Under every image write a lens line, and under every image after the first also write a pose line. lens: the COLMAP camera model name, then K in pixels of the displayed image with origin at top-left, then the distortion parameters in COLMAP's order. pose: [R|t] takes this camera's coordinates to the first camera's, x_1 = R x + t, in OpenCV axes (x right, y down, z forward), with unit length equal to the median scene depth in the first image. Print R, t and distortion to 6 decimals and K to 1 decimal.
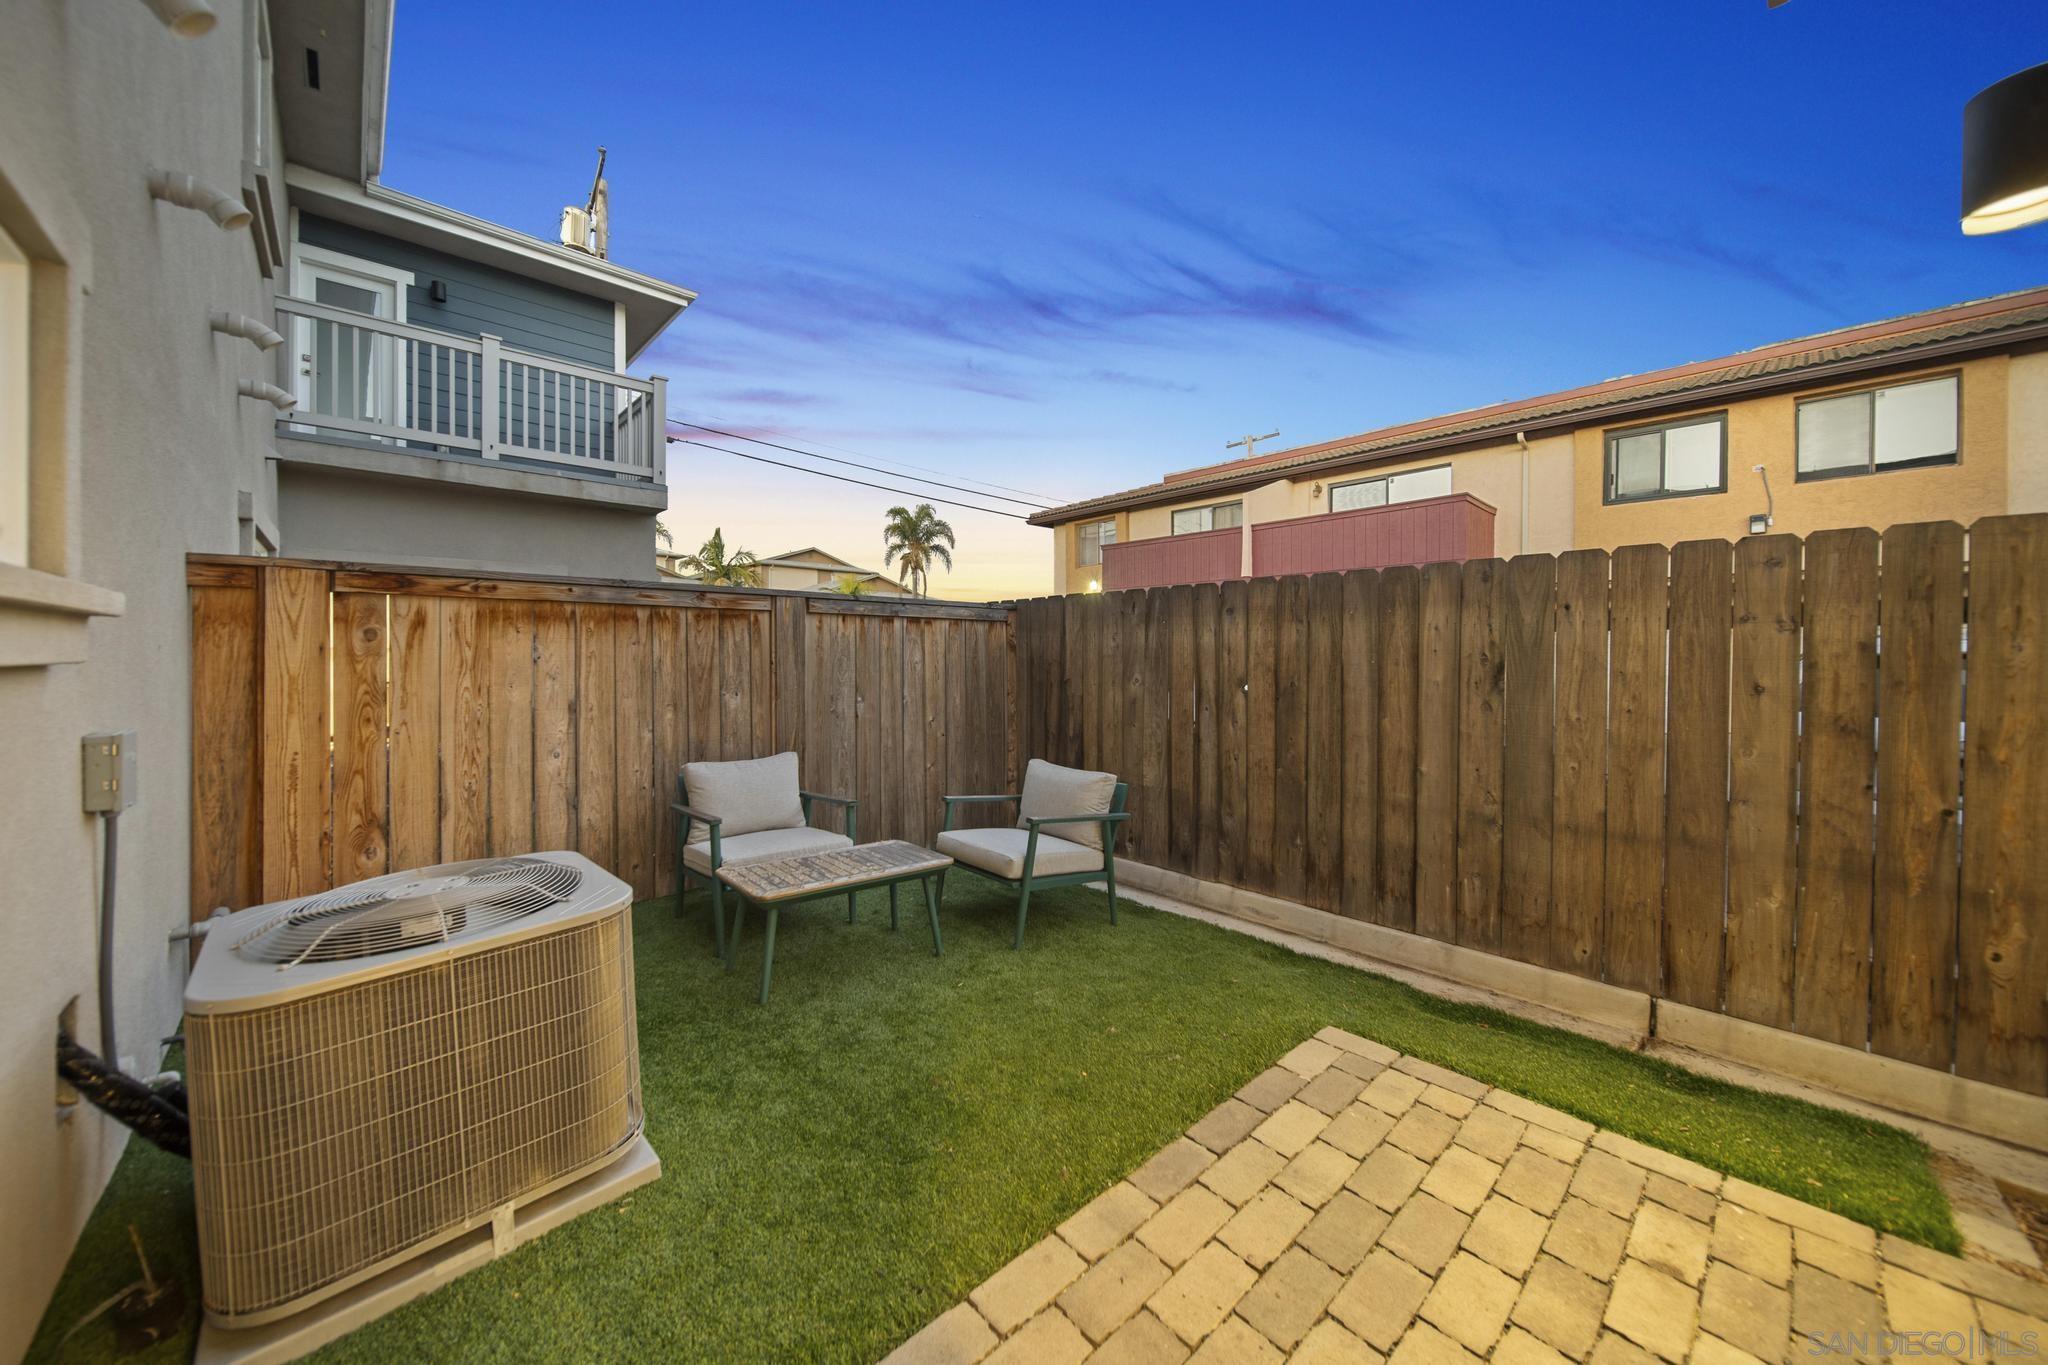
lens RADIAL K [[722.5, 0, 1018.4], [0, 722.5, 654.5], [0, 0, 1]] dist [0.000415, -0.002546]
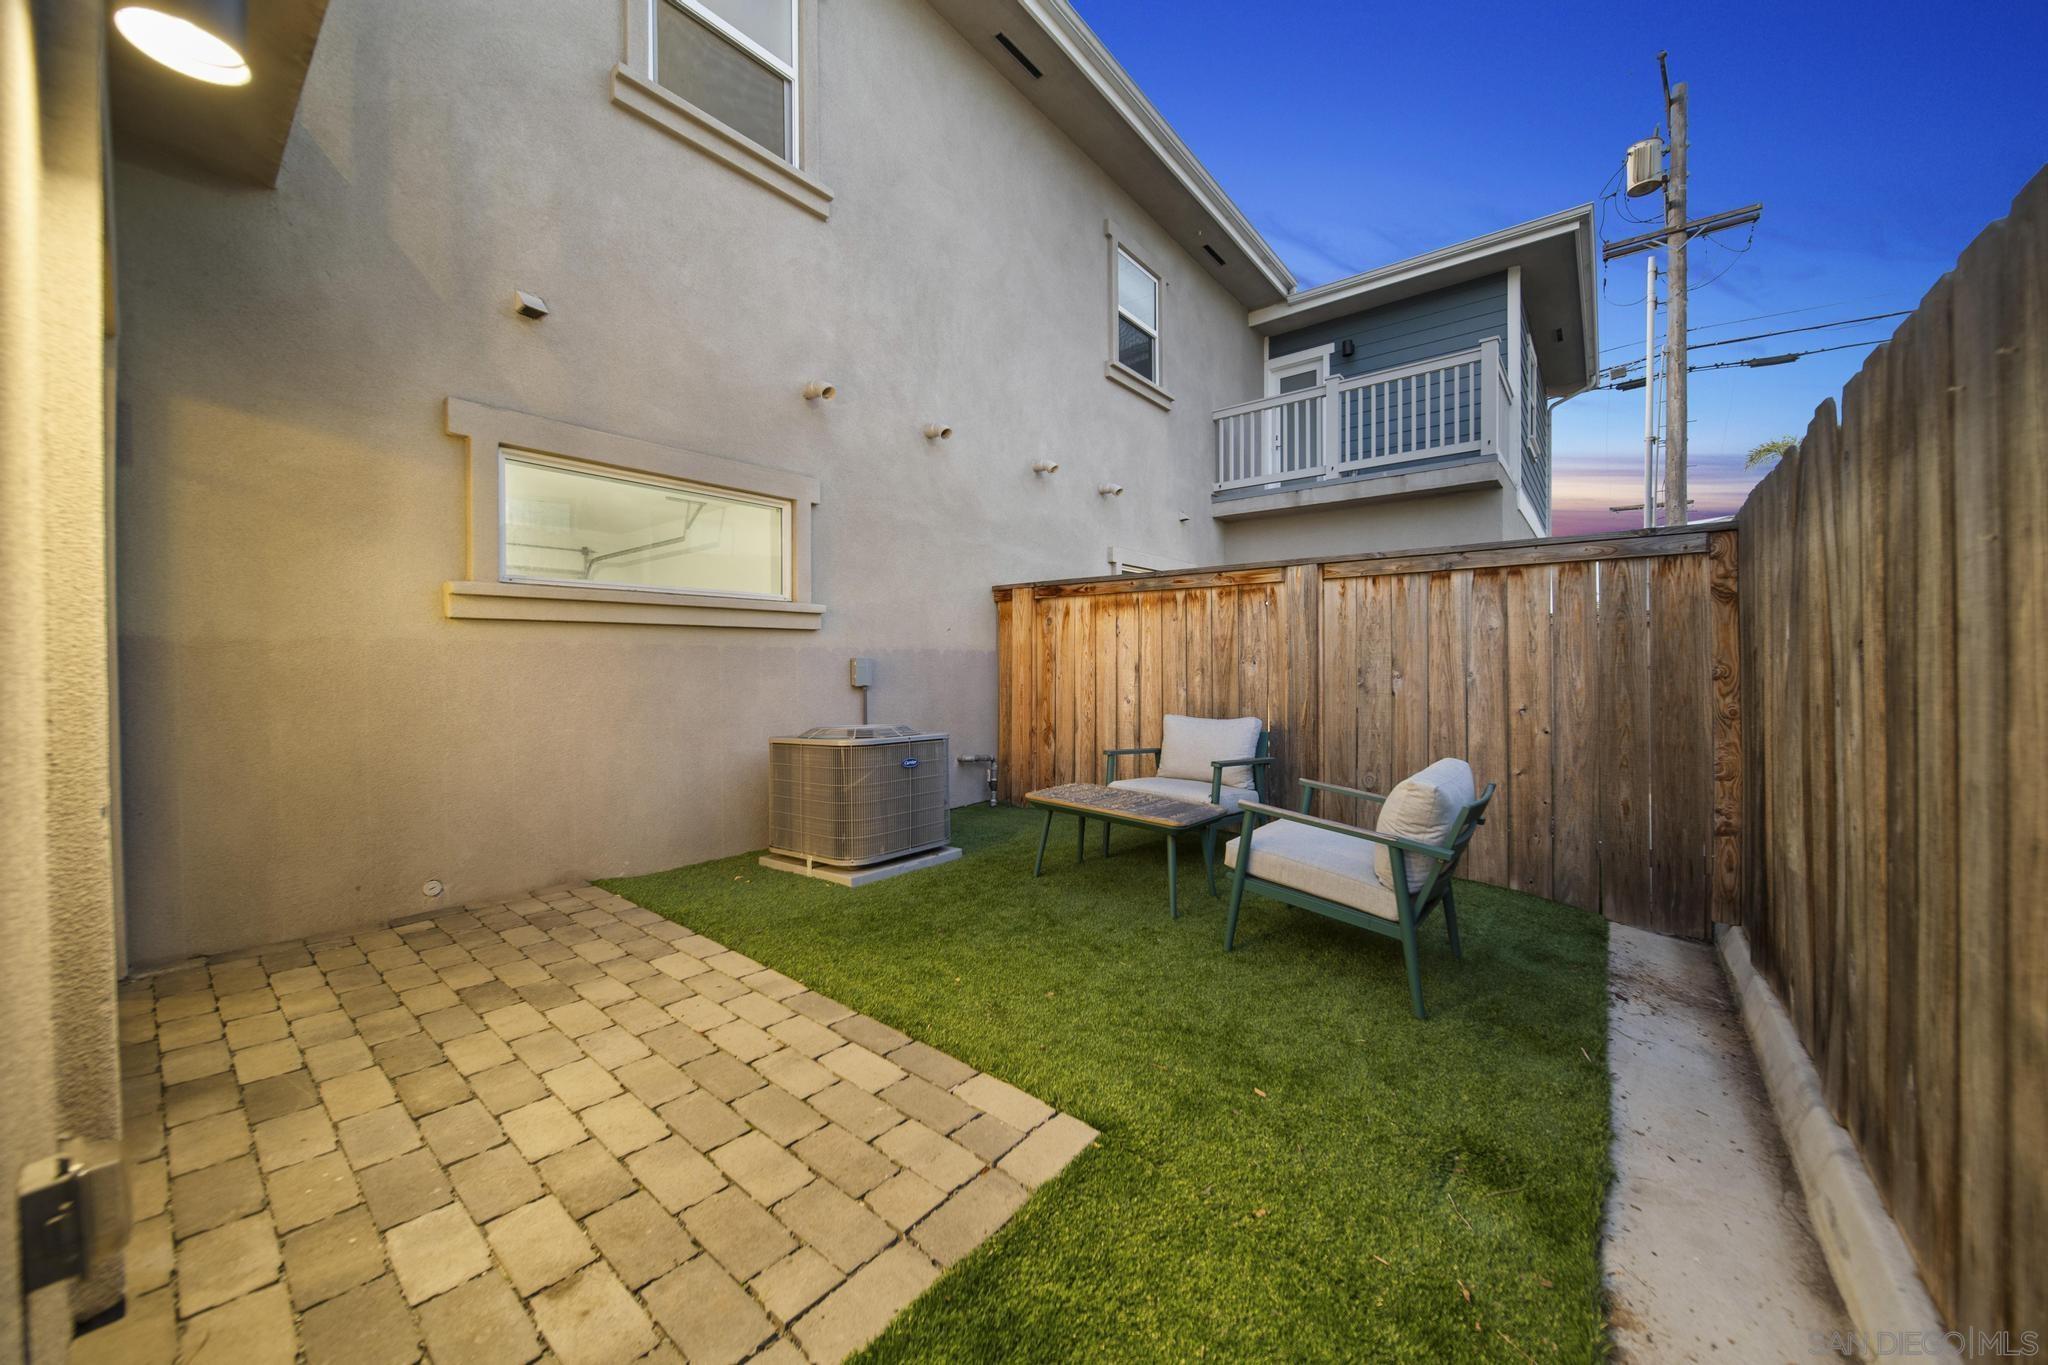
lens RADIAL K [[728.8, 0, 1018.1], [0, 728.8, 659.8], [0, 0, 1]] dist [-0.000813, -0.000067]
pose [[0.146063, -0.001926, -0.989273, 0.513616], [0.002765, 0.999995, -0.001538, 0.041652], [0.989271, -0.002510, 0.146067, 0.397732]]
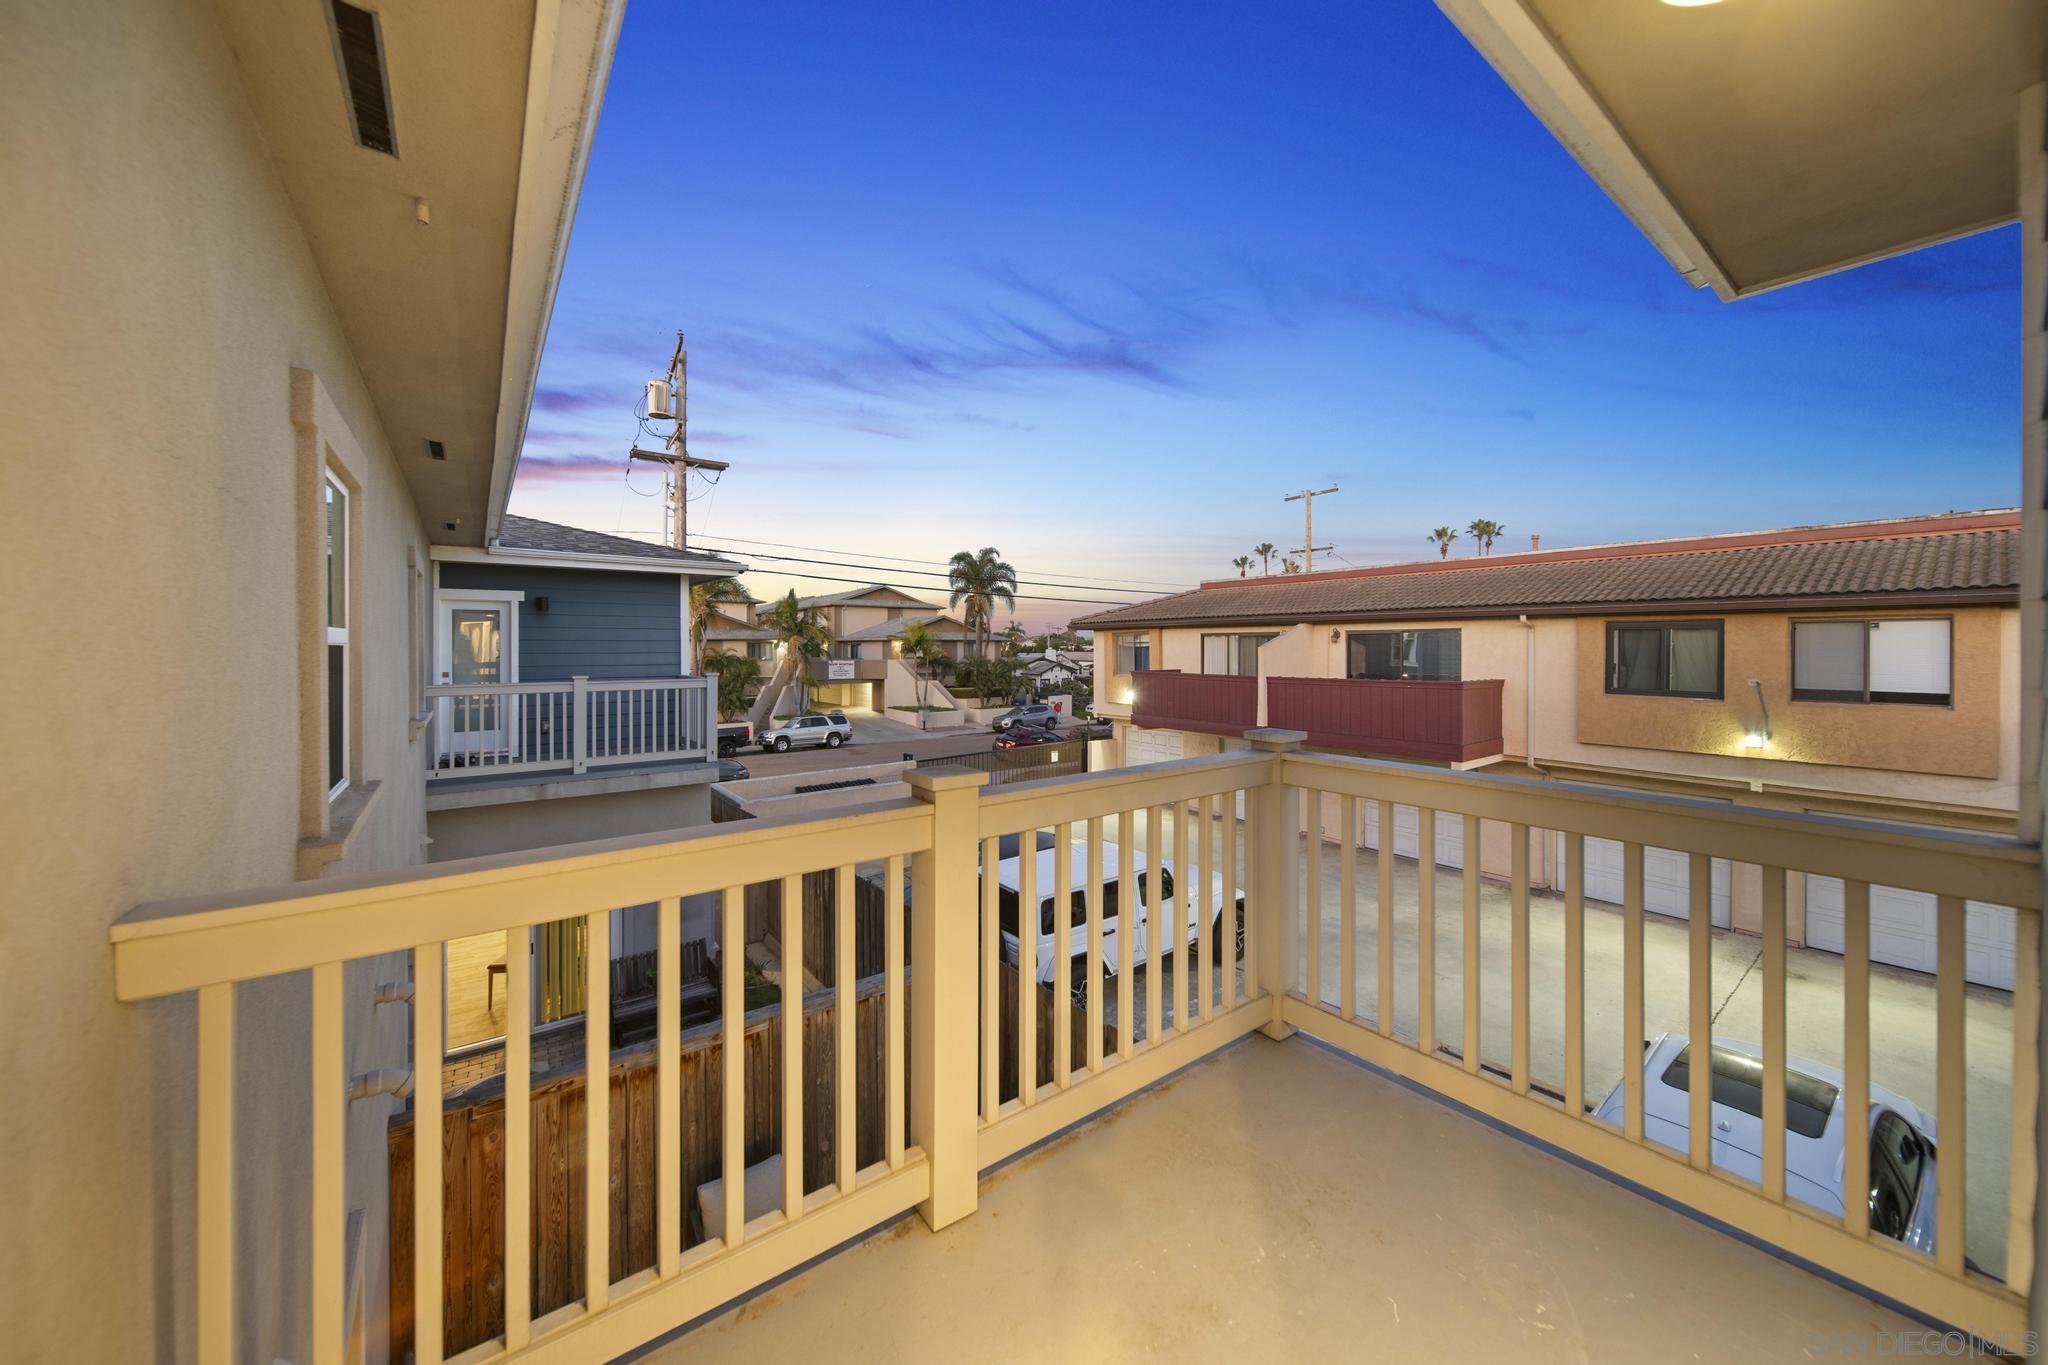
lens RADIAL K [[722.5, 0, 1018.4], [0, 722.5, 654.5], [0, 0, 1]] dist [0.000415, -0.002546]
pose [[0.994813, -0.003466, -0.101662, 0.210813], [0.002994, 0.999984, -0.004792, -0.616320], [0.101677, 0.004463, 0.994807, -0.236159]]
